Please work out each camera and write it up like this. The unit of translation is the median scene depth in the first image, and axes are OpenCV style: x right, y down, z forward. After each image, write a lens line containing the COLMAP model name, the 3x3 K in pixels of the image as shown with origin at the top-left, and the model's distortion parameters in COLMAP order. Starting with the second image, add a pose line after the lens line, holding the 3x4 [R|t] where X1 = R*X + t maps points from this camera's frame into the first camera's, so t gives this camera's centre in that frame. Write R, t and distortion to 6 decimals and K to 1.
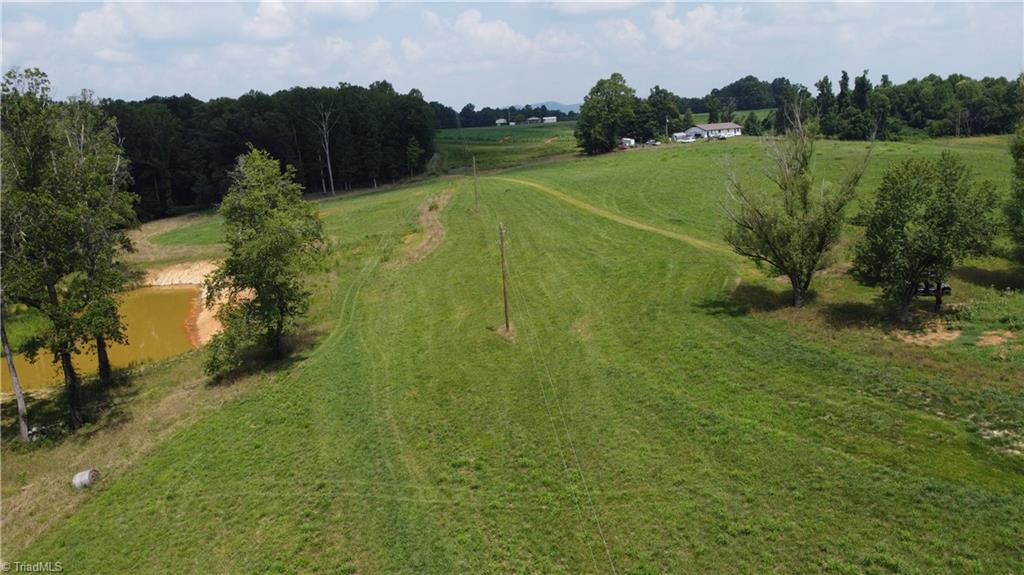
lens RADIAL K [[773.5, 0, 510.5], [0, 773.5, 287.1], [0, 0, 1]] dist [0.006636, -0.008114]
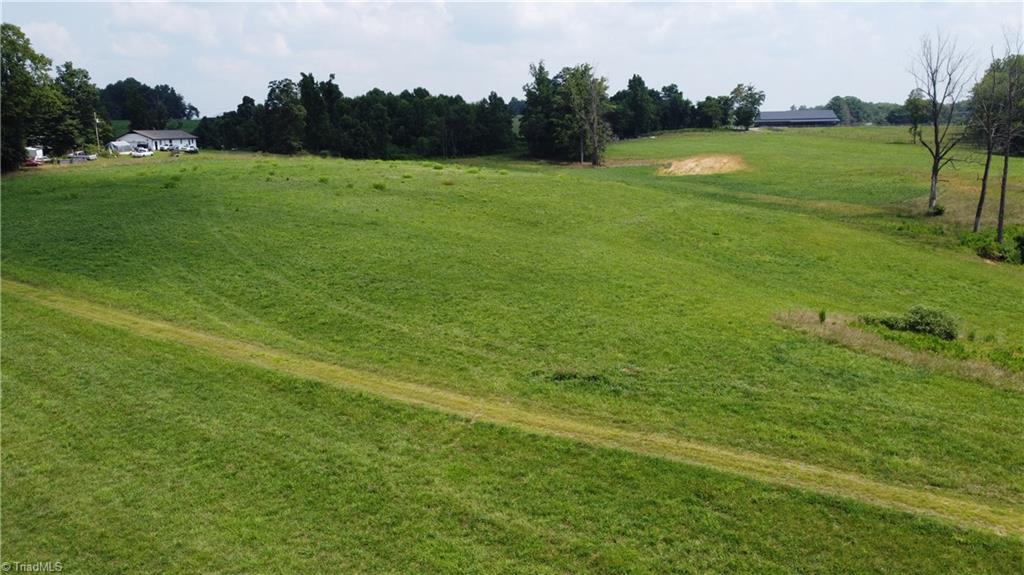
lens RADIAL K [[773.5, 0, 504.8], [0, 773.5, 291.4], [0, 0, 1]] dist [0.006636, -0.008114]
pose [[0.701827, -0.101460, 0.705084, -0.017046], [0.116322, 0.992842, 0.027084, -0.059821], [-0.702786, 0.063008, 0.708606, 0.348818]]
